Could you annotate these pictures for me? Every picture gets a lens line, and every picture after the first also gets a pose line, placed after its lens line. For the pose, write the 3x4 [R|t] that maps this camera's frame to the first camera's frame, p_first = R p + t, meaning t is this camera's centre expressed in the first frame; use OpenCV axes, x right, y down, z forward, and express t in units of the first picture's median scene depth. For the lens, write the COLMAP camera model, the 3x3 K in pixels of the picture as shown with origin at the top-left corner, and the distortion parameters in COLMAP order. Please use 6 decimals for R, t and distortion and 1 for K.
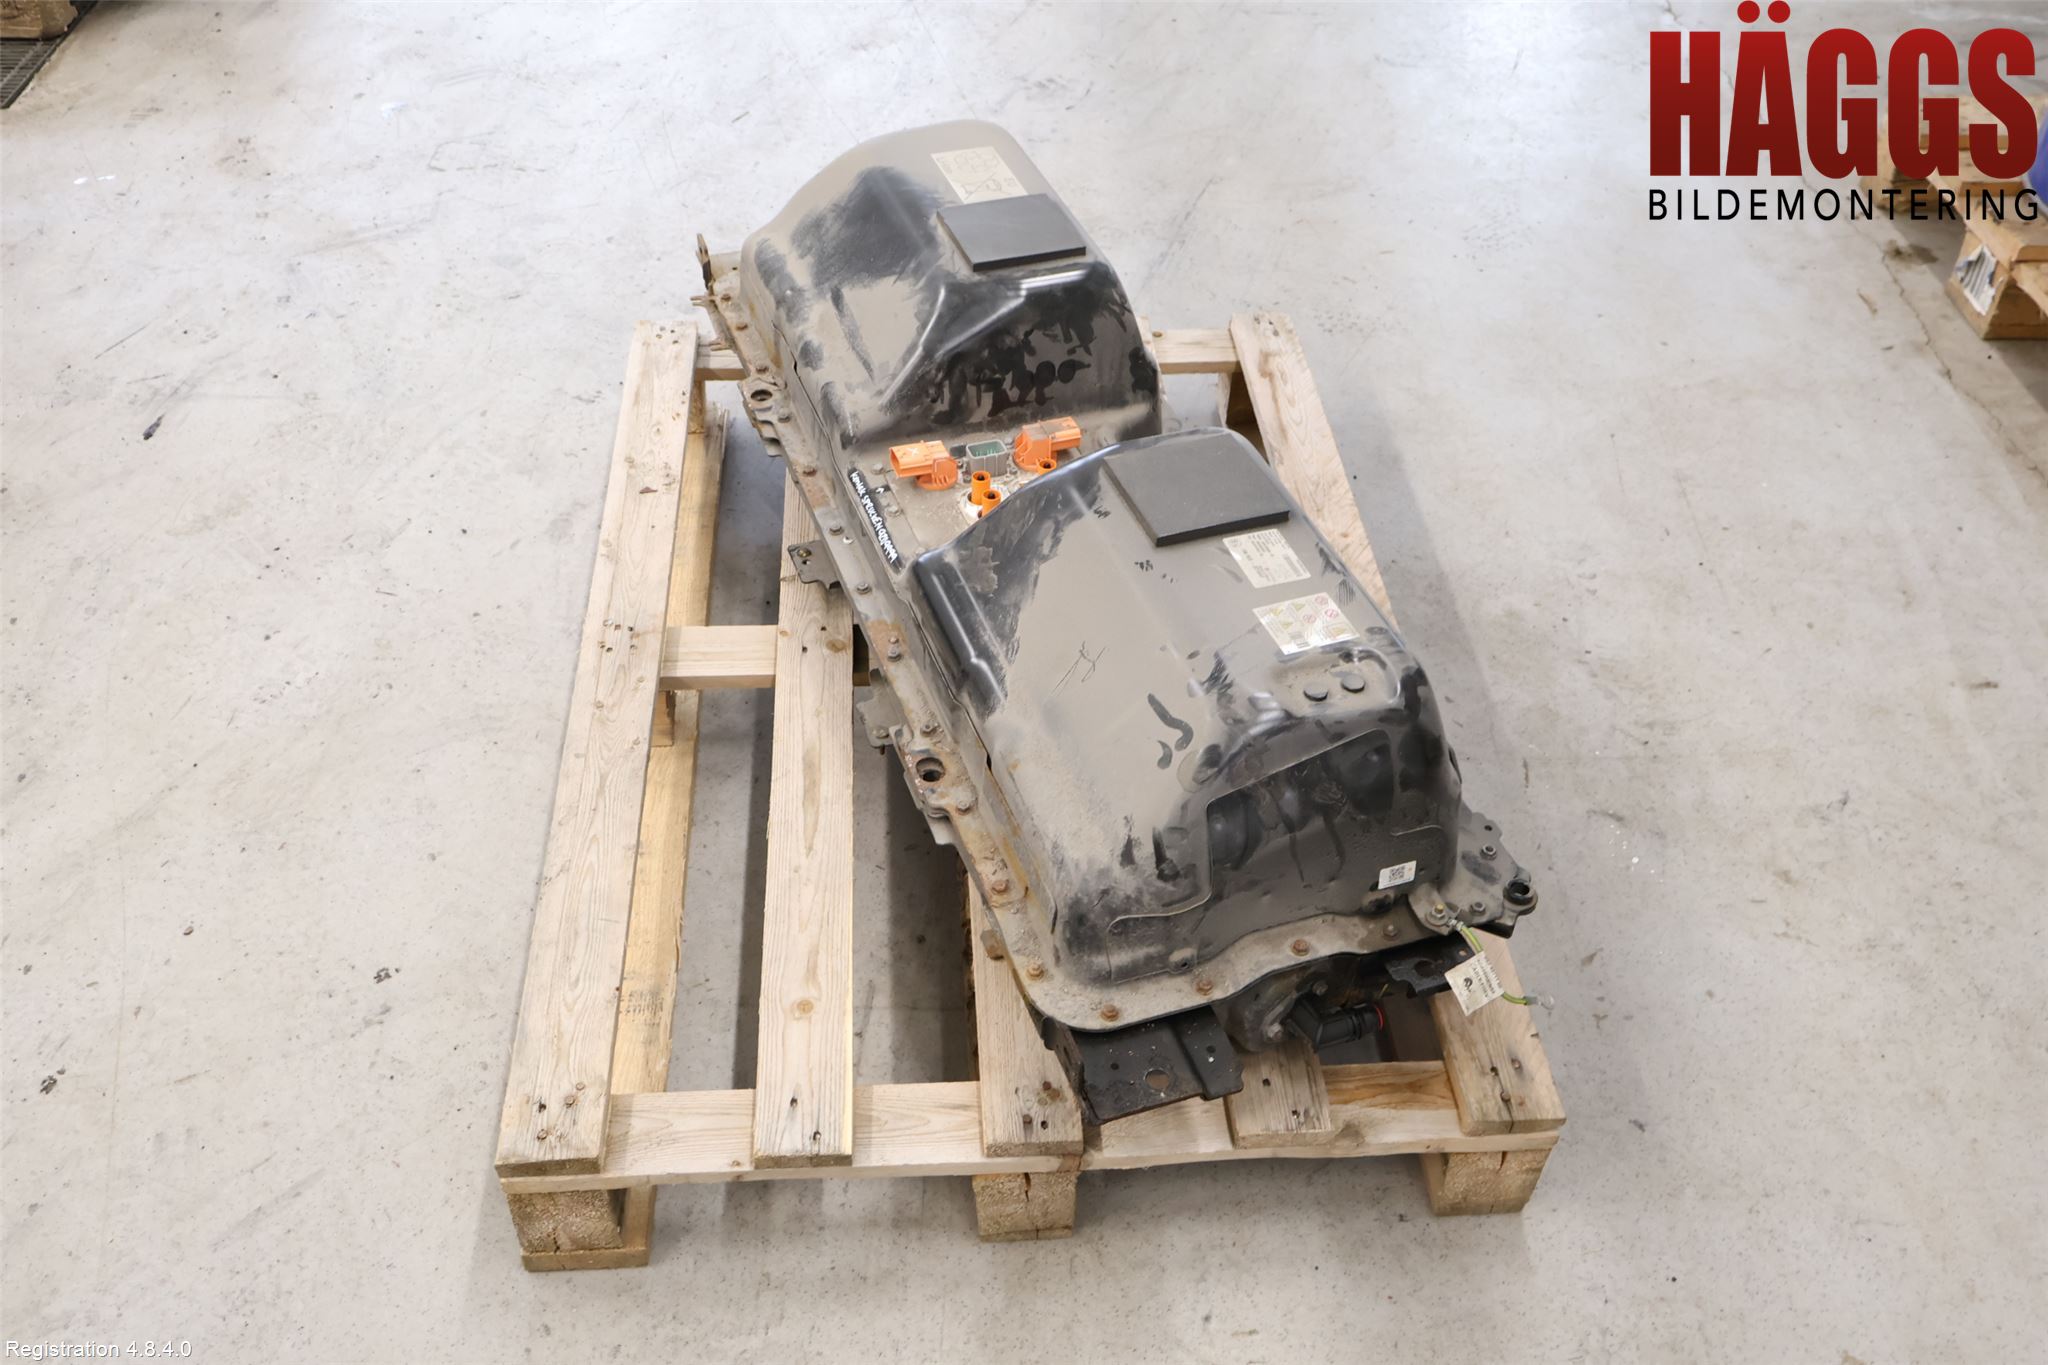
lens RADIAL K [[1915.6, 0, 1024.0], [0, 1915.6, 682.5], [0, 0, 1]] dist [0.000954, 0.004320]
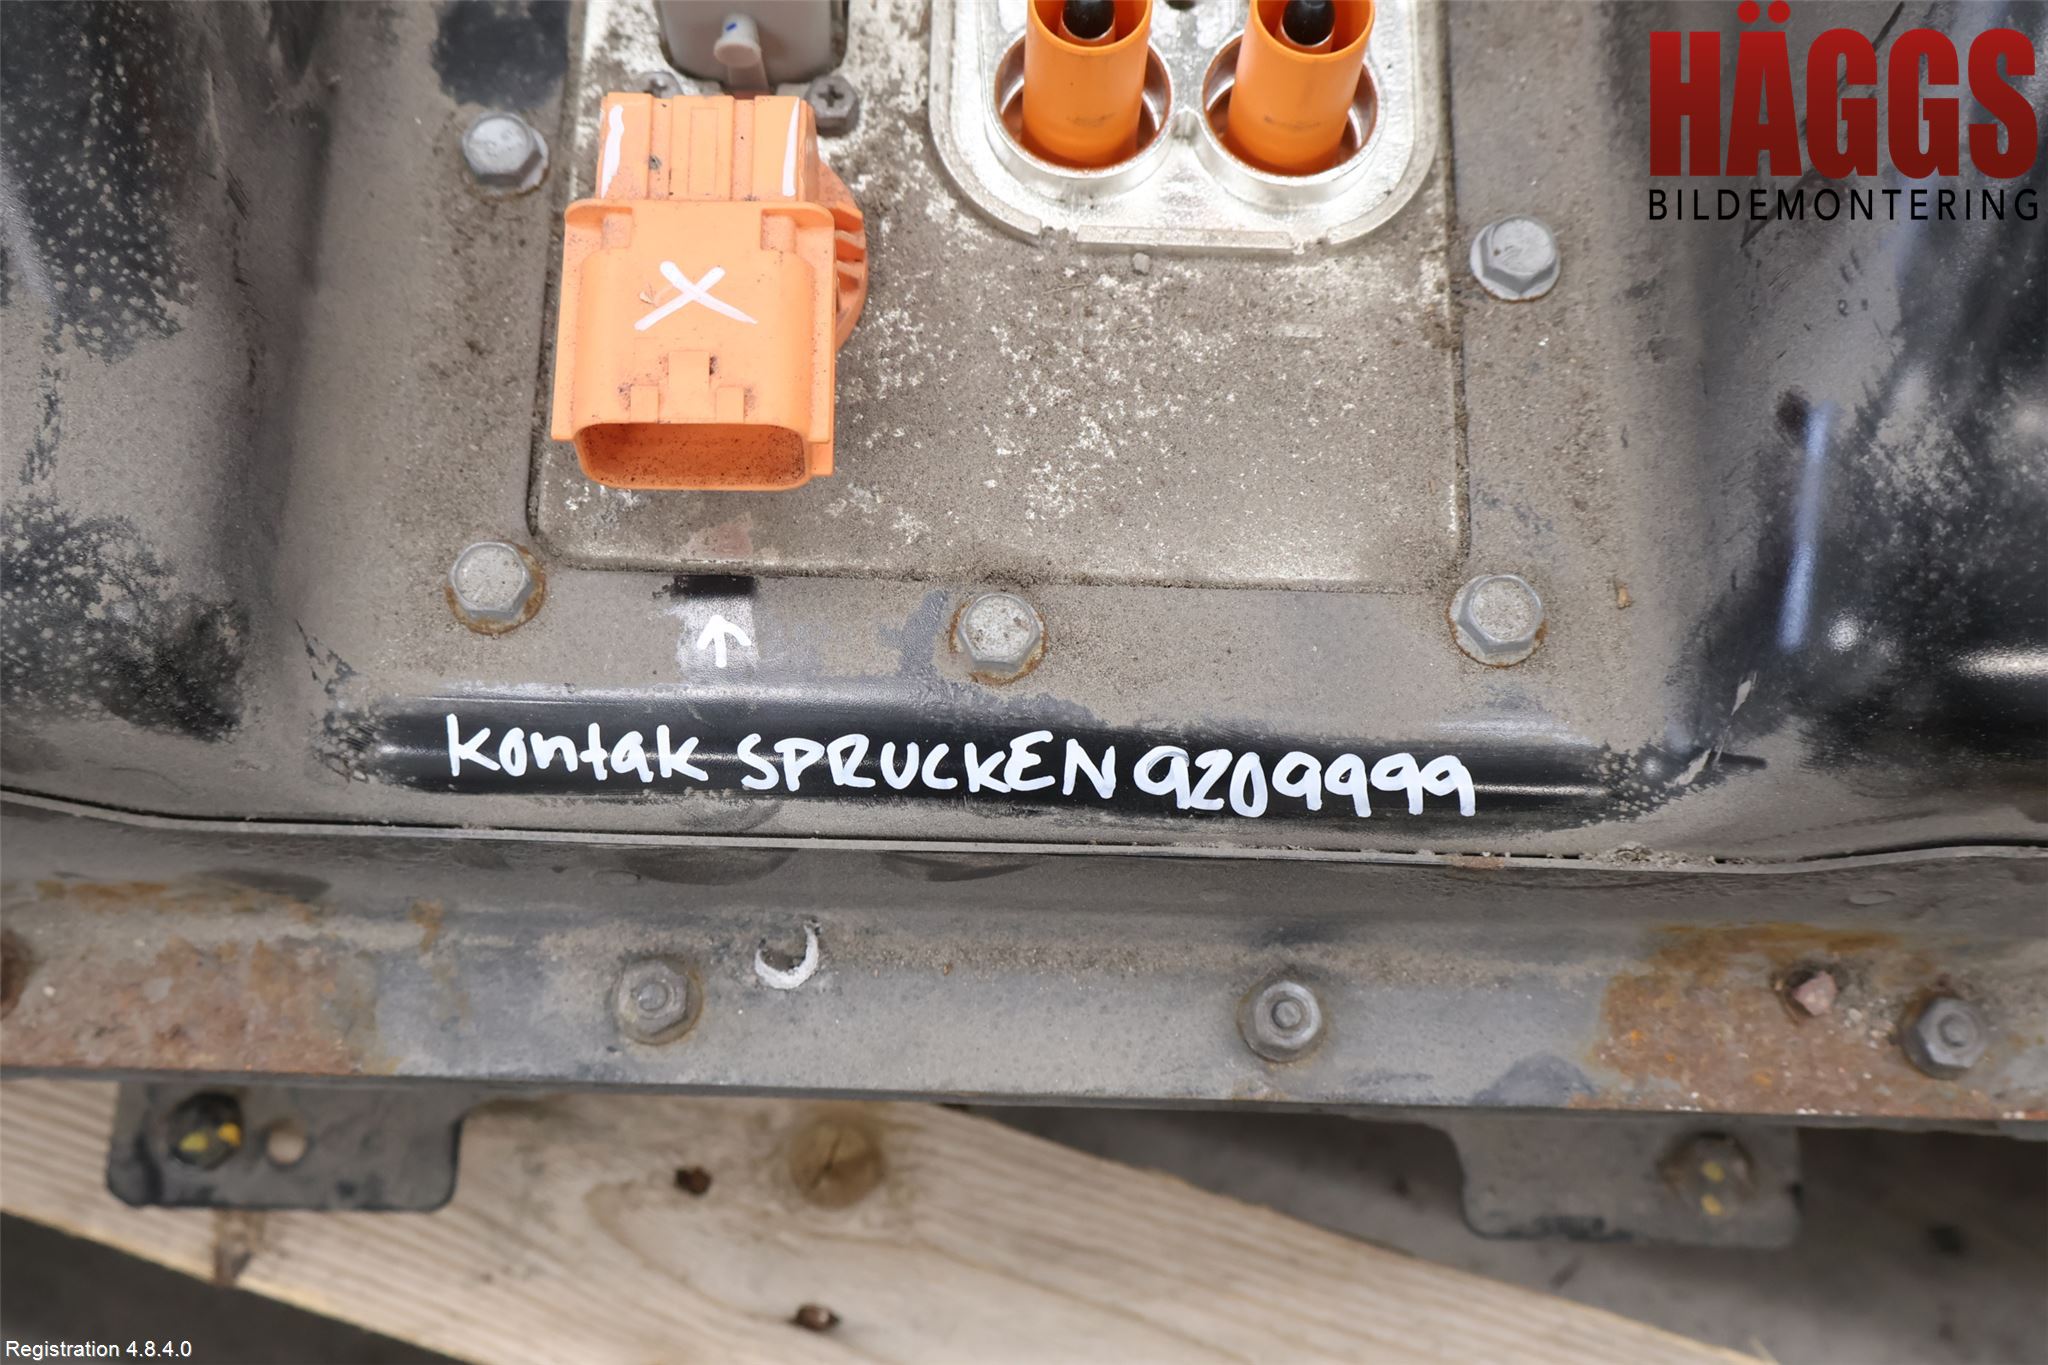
lens RADIAL K [[2233.2, 0, 1024.0], [0, 2233.2, 682.5], [0, 0, 1]] dist [-0.000736, 0.007176]
pose [[0.337878, -0.895306, 0.290285, -0.141801], [0.584065, 0.441305, 0.681262, -0.239085], [-0.738043, -0.060638, 0.672024, 1.043005]]
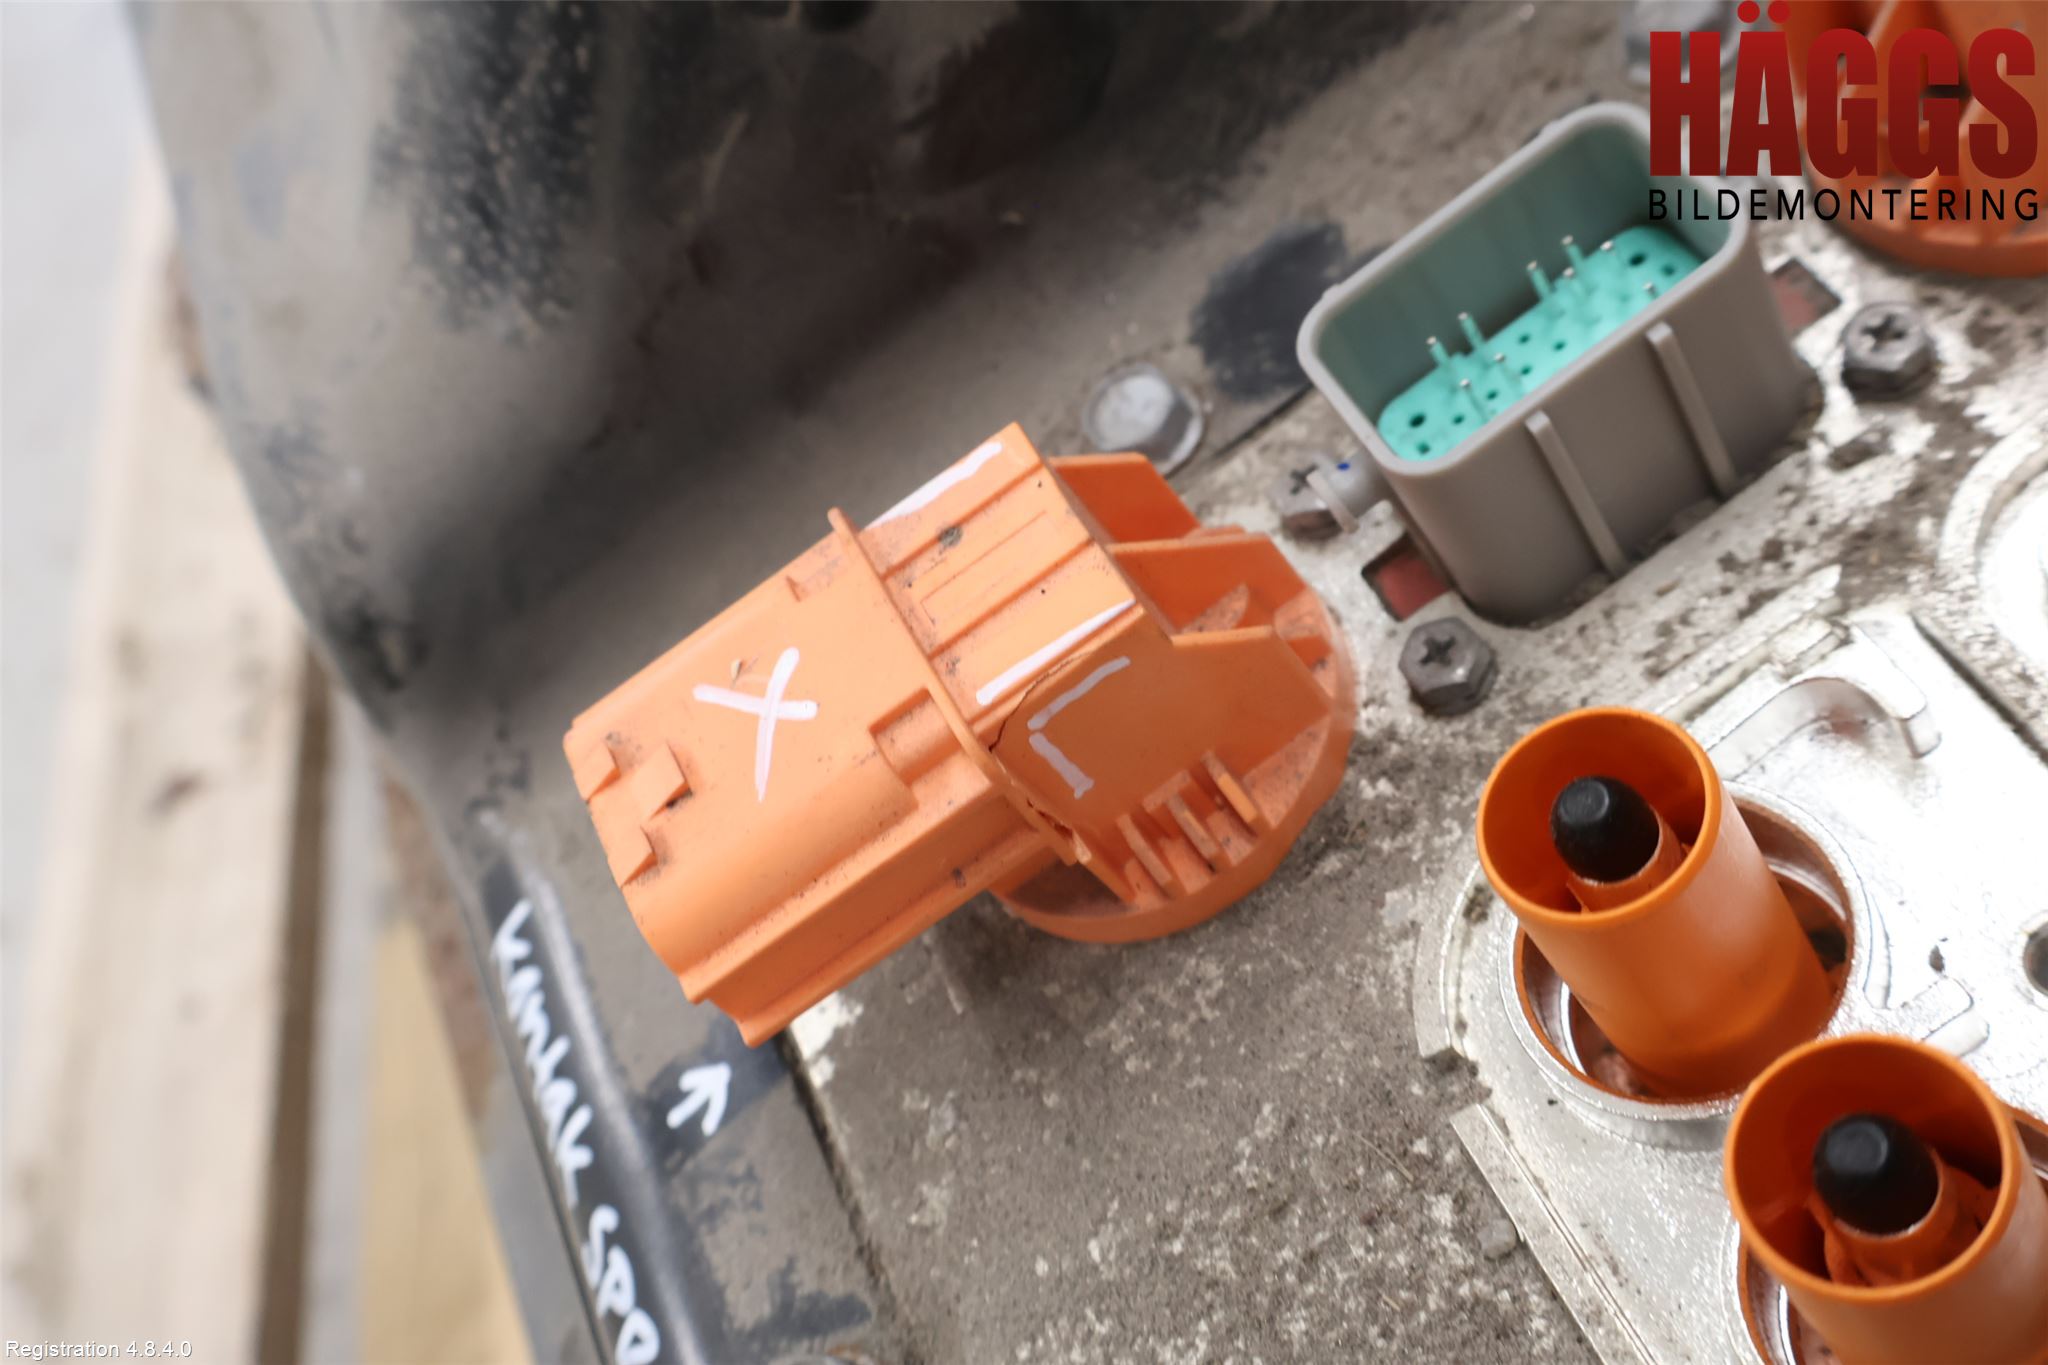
lens RADIAL K [[2233.2, 0, 1024.0], [0, 2233.2, 682.5], [0, 0, 1]] dist [-0.000736, 0.007176]
pose [[0.876130, -0.347791, -0.333824, -0.011357], [0.424098, 0.885309, 0.190706, -0.160514], [0.229212, -0.308658, 0.923143, 1.079429]]
